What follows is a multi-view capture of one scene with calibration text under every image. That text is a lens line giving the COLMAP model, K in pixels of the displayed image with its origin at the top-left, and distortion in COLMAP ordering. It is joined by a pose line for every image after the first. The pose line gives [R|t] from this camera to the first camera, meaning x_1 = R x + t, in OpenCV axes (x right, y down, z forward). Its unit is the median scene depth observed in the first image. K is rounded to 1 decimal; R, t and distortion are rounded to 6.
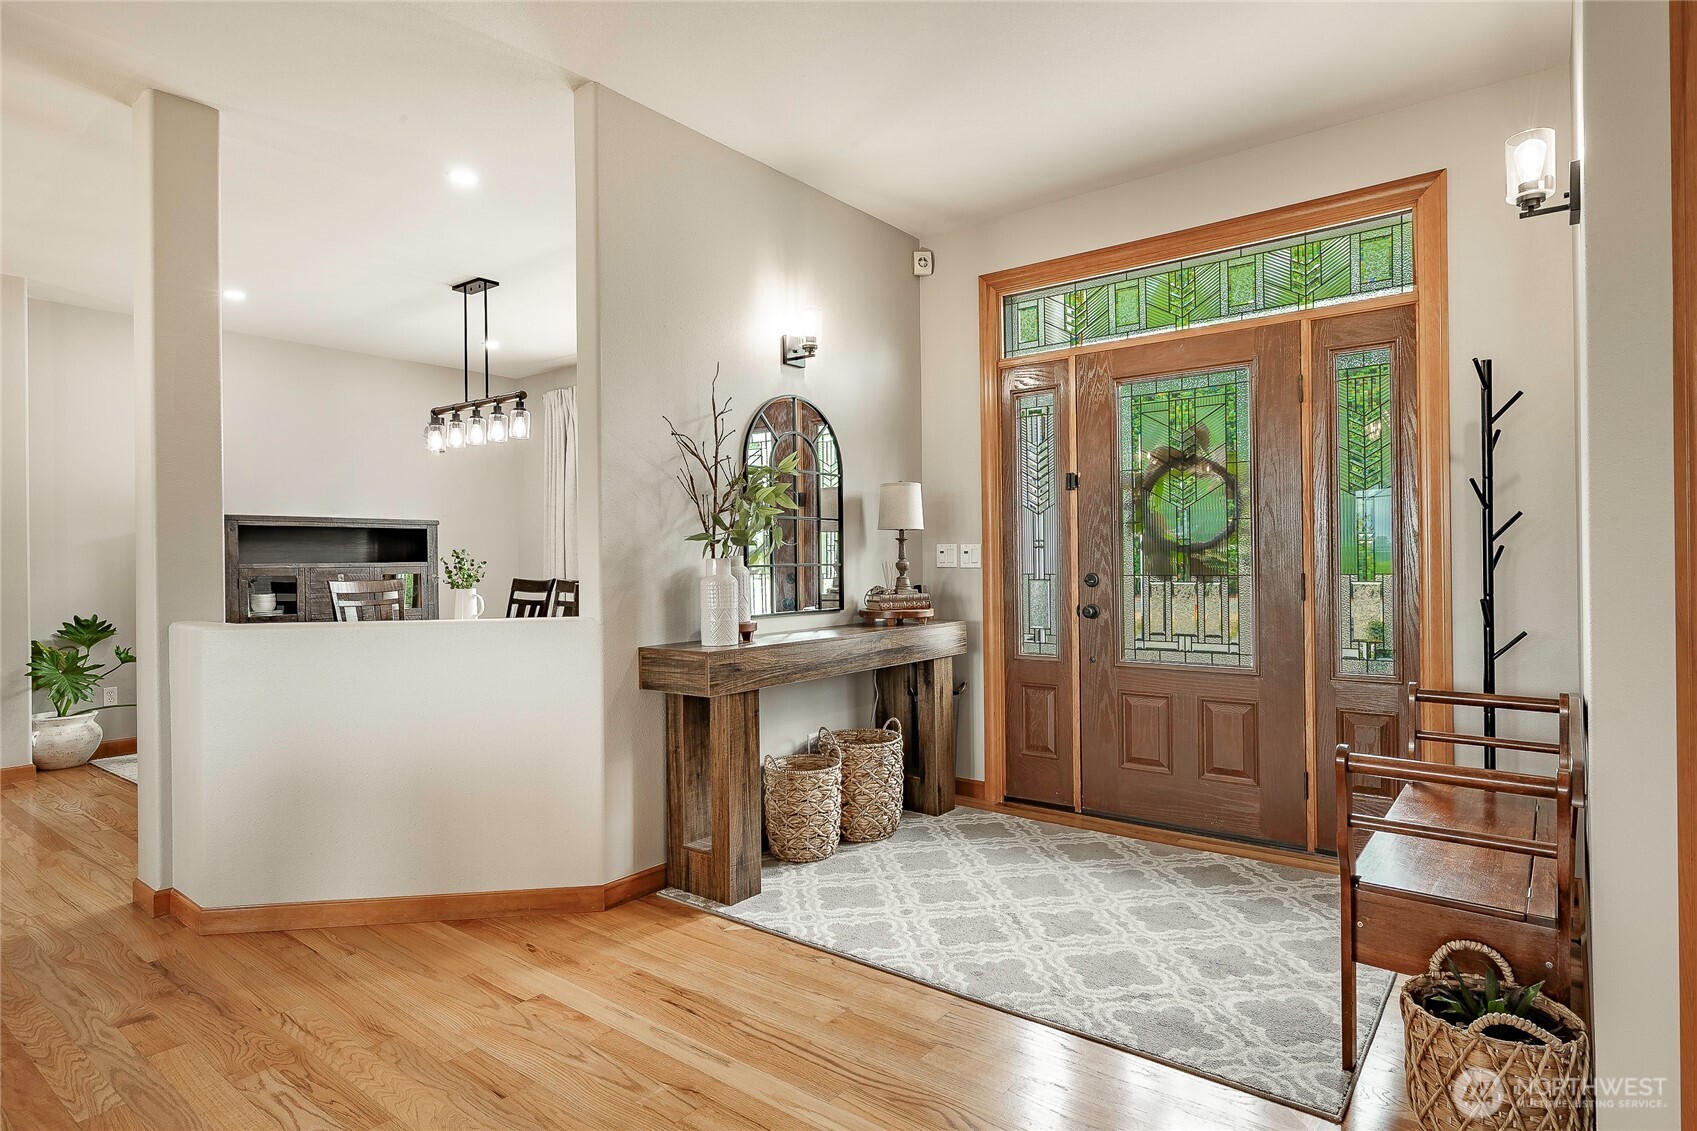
lens RADIAL K [[908.6, 0, 851.3], [0, 908.6, 559.6], [0, 0, 1]] dist [0.007531, 0.001332]
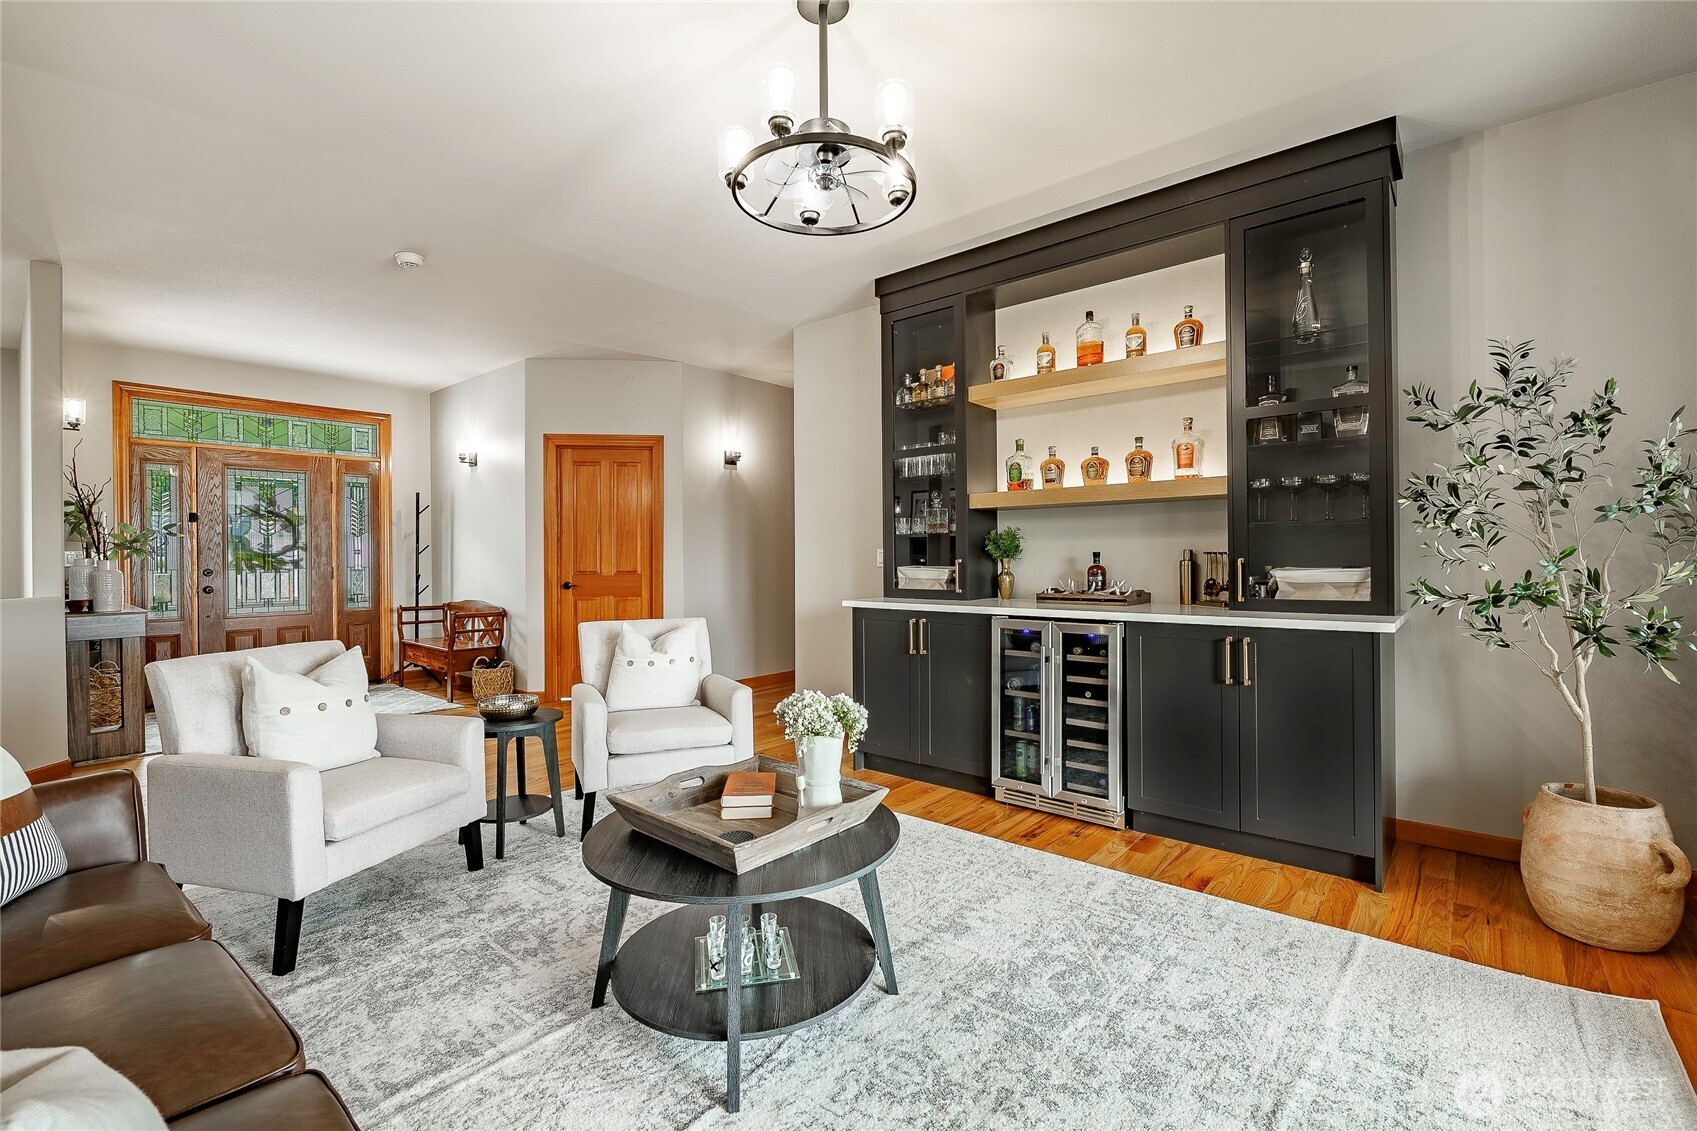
lens RADIAL K [[760.8, 0, 843.6], [0, 760.8, 561.1], [0, 0, 1]] dist [-0.000450, -0.000718]
pose [[0.062845, -0.004348, 0.998014, -1.356479], [0.001988, 0.999989, 0.004231, -0.005097], [-0.998021, 0.001718, 0.062853, -0.421583]]
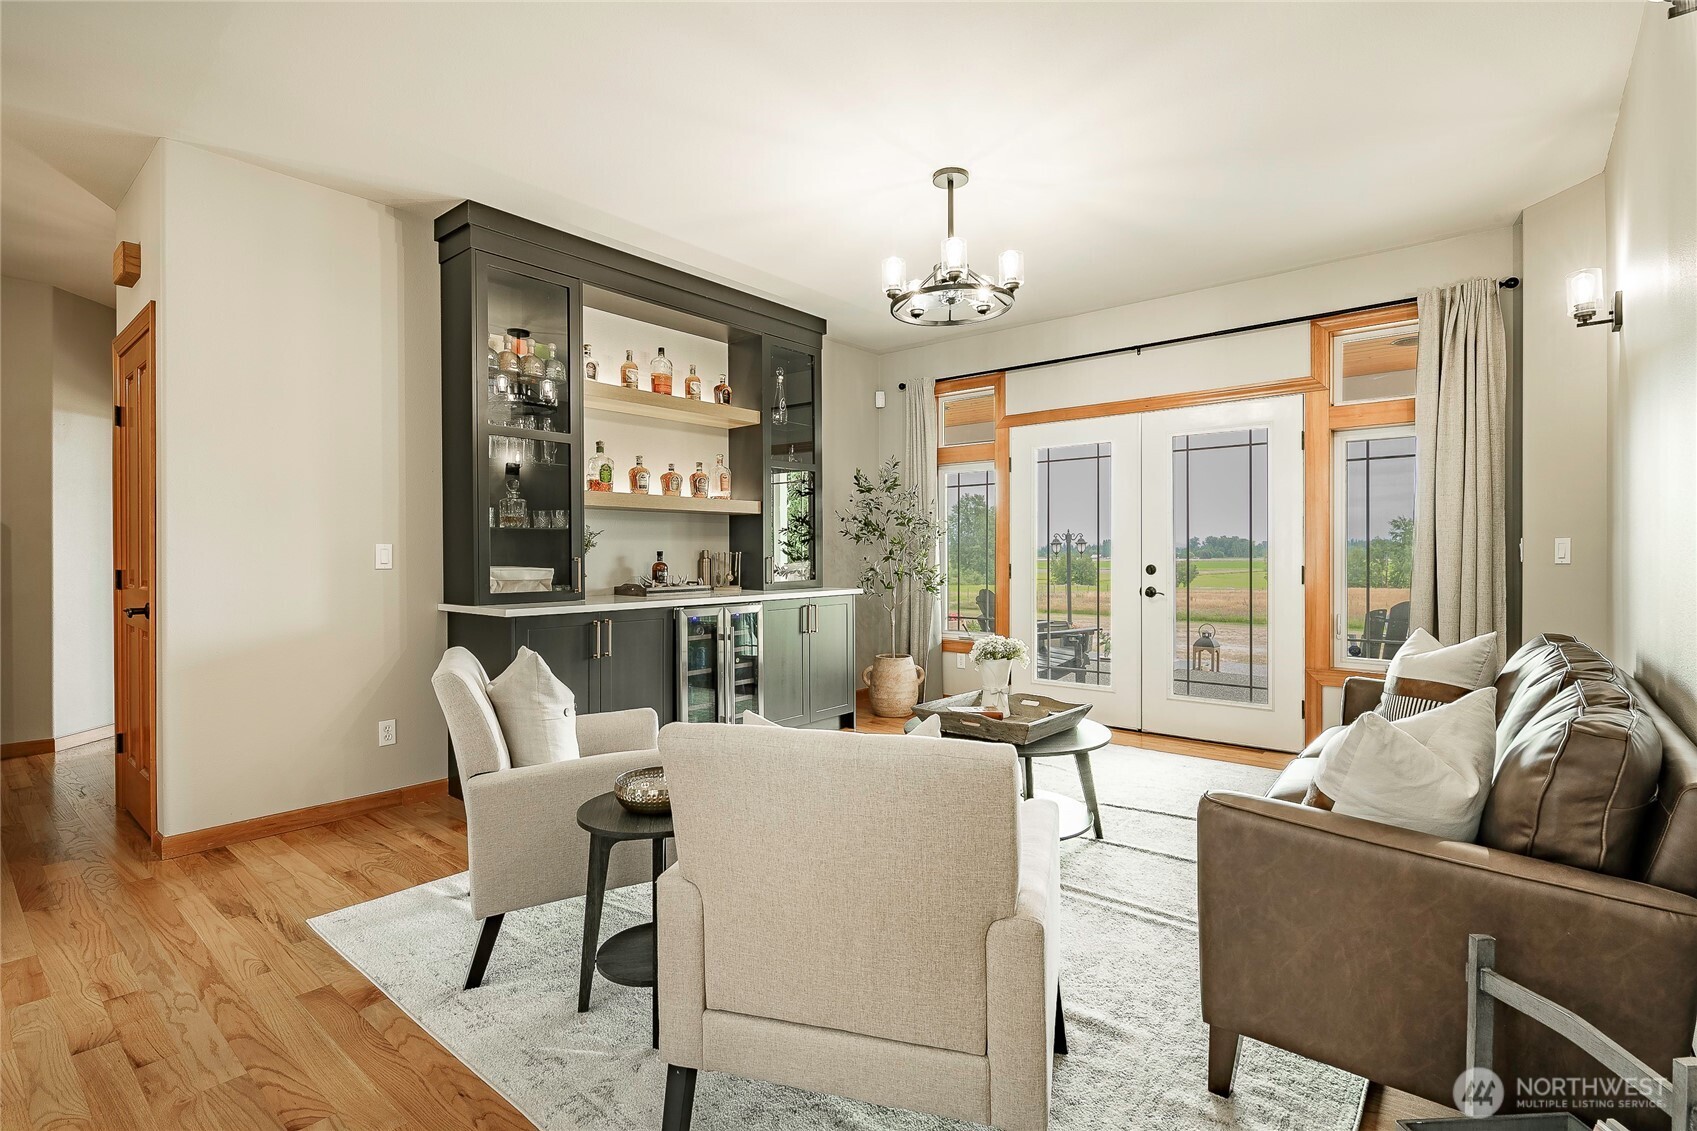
lens RADIAL K [[803.7, 0, 841.7], [0, 803.7, 559.6], [0, 0, 1]] dist [0.002047, -0.000173]
pose [[-0.998875, 0.002401, 0.047360, 0.801025], [0.002600, 0.999988, 0.004147, -0.000741], [-0.047349, 0.004266, -0.998869, 2.660742]]
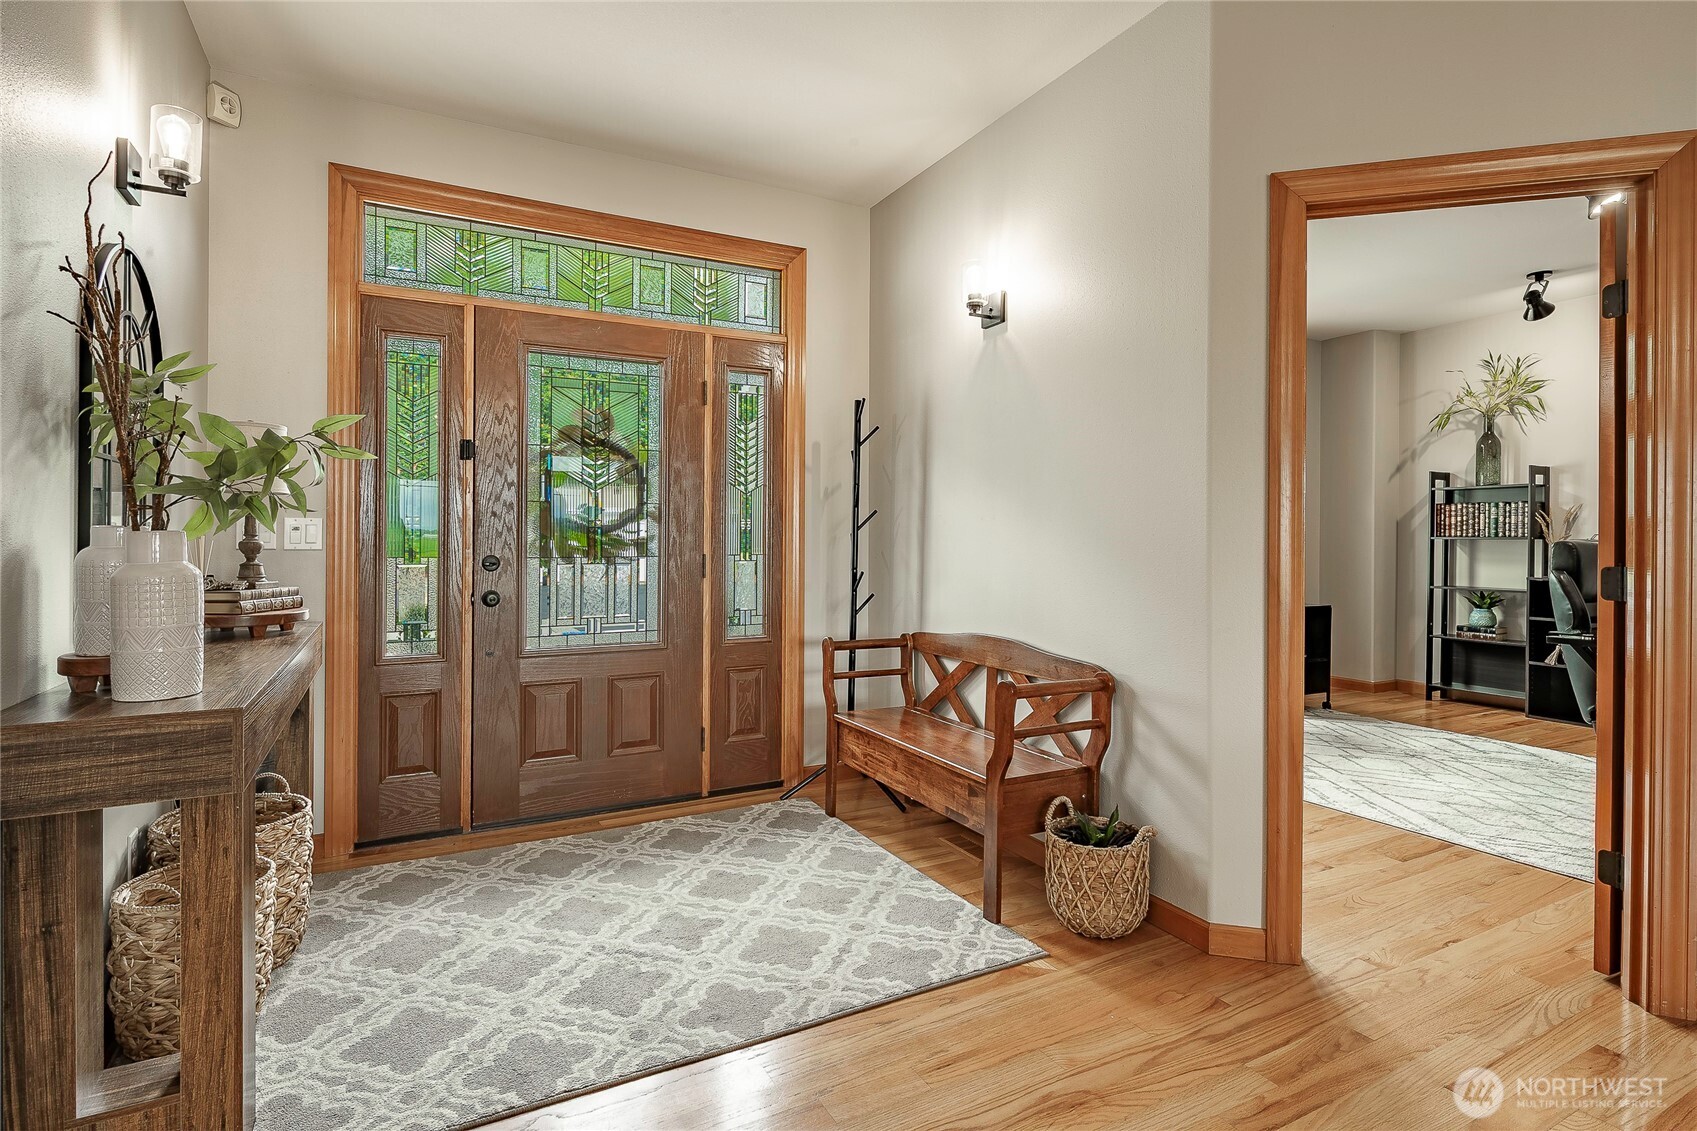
lens RADIAL K [[833.7, 0, 851.7], [0, 833.7, 539.5], [0, 0, 1]] dist [-0.001355, -0.000112]
pose [[0.408756, 0.010755, 0.912580, -0.385455], [-0.007641, 0.999936, -0.008362, 0.003973], [-0.912612, -0.003555, 0.408812, 0.401843]]
